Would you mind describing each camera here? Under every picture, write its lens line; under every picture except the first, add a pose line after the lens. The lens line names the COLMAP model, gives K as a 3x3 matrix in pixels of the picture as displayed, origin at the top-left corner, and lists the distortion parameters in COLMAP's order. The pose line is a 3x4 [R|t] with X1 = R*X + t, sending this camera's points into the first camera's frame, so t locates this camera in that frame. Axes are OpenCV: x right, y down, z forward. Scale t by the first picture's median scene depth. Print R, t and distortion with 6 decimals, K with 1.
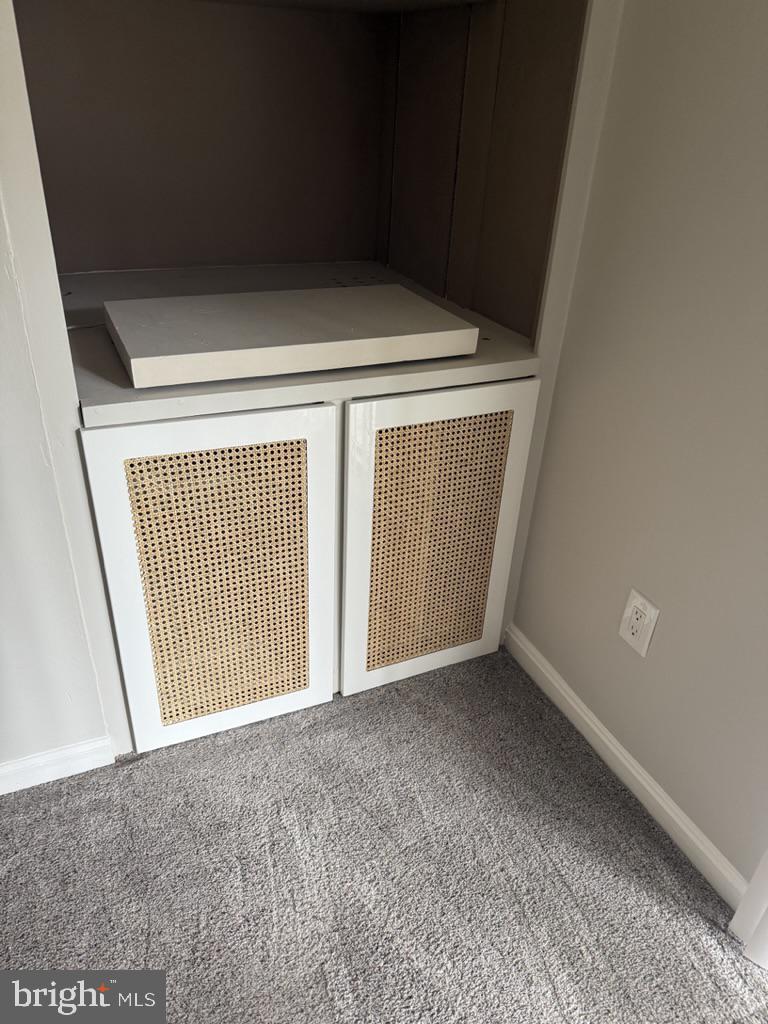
lens RADIAL K [[729.4, 0, 386.7], [0, 729.4, 513.0], [0, 0, 1]] dist [0.039070, -0.002264]
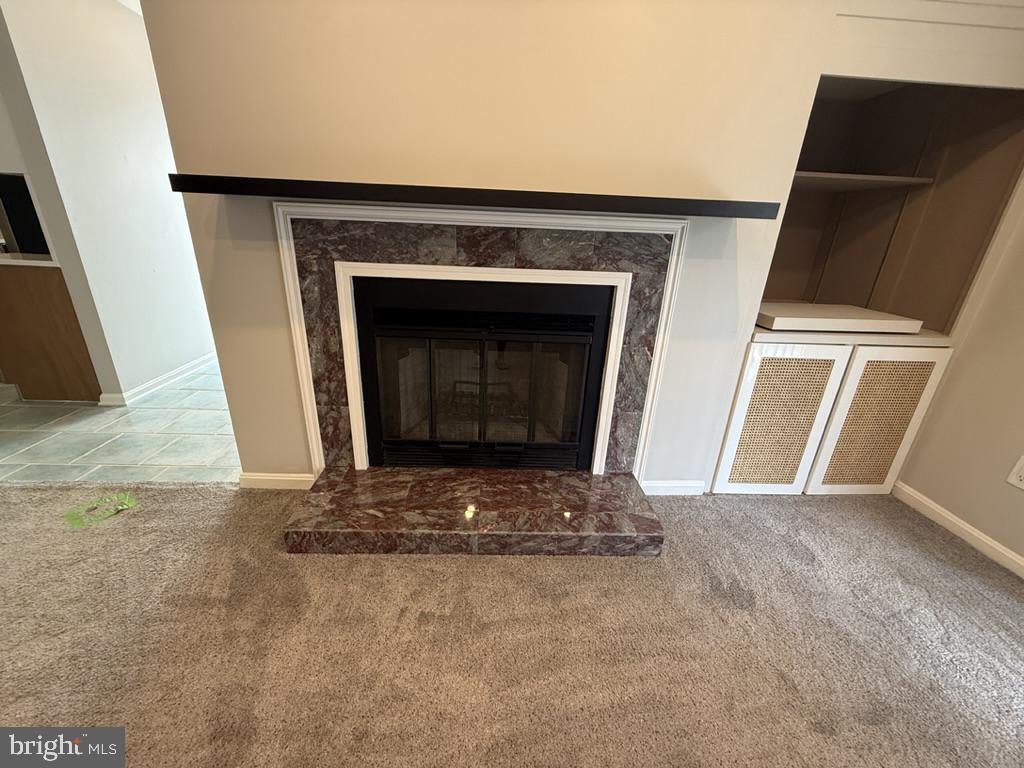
lens RADIAL K [[404.8, 0, 508.0], [0, 404.8, 384.0], [0, 0, 1]] dist [0.001061, 0.000210]
pose [[0.926360, 0.111998, -0.359602, -0.545969], [-0.176304, 0.972648, -0.151239, 0.317804], [0.332828, 0.203501, 0.920768, -0.457076]]
